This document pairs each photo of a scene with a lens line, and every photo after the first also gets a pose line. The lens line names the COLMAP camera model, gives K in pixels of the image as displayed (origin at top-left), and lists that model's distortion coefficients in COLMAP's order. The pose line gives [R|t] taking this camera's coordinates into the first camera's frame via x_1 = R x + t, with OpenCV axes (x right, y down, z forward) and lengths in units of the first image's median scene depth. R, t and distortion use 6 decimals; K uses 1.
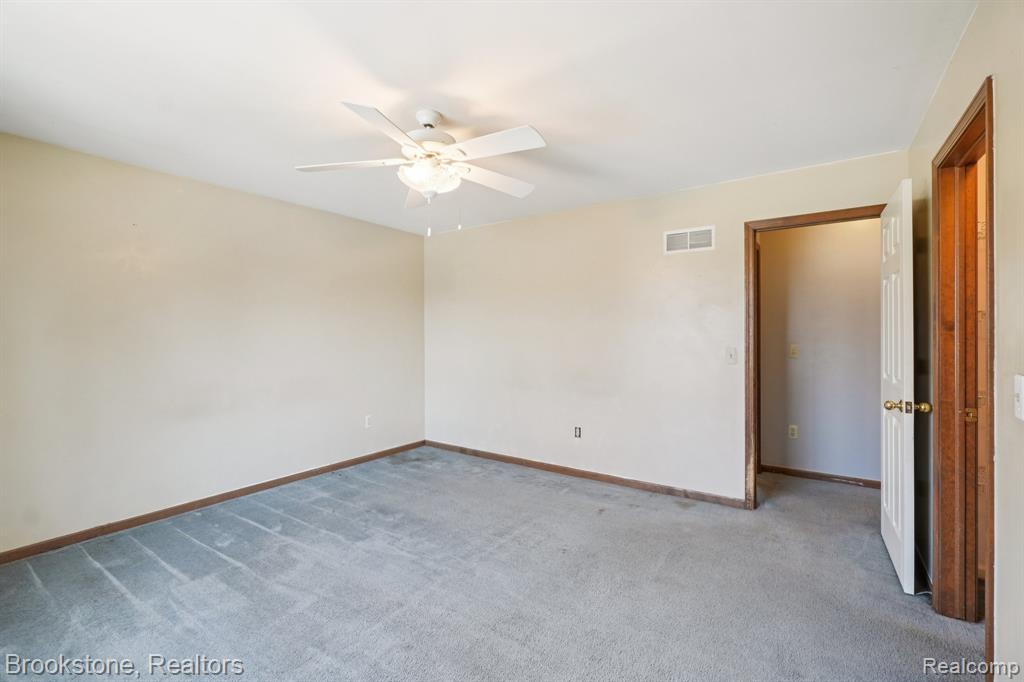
lens RADIAL K [[443.8, 0, 517.0], [0, 443.8, 336.5], [0, 0, 1]] dist [-0.006130, 0.000396]
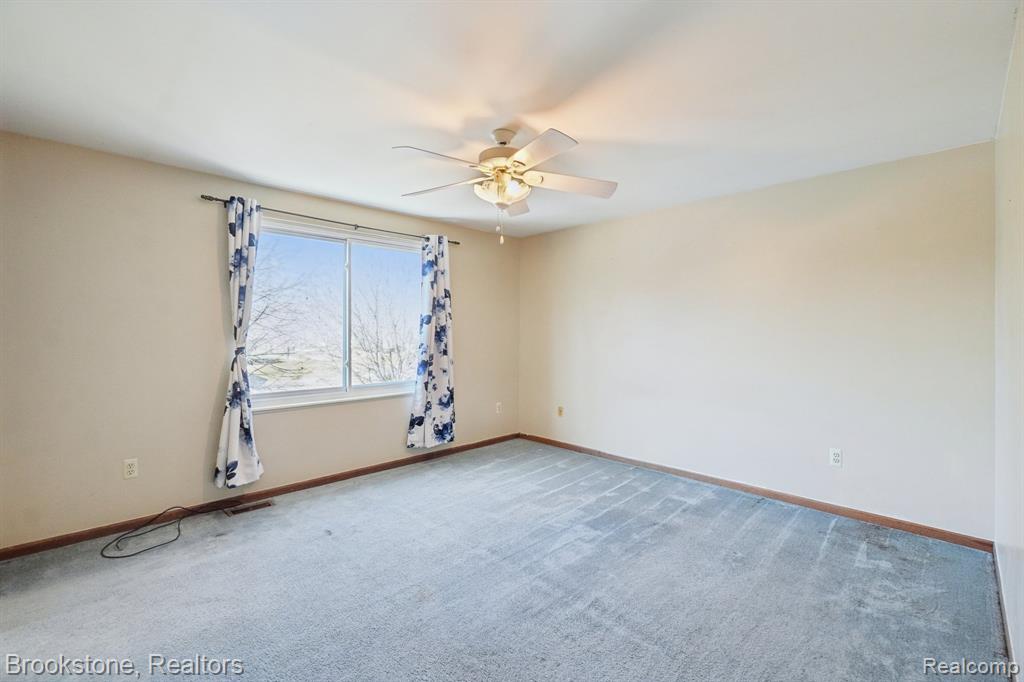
lens RADIAL K [[443.8, 0, 517.0], [0, 443.8, 336.5], [0, 0, 1]] dist [-0.006130, 0.000396]
pose [[-0.183068, 0.015423, -0.982979, 0.690434], [-0.009106, 0.999807, 0.017383, -0.013542], [0.983058, 0.012134, -0.182892, 0.977261]]
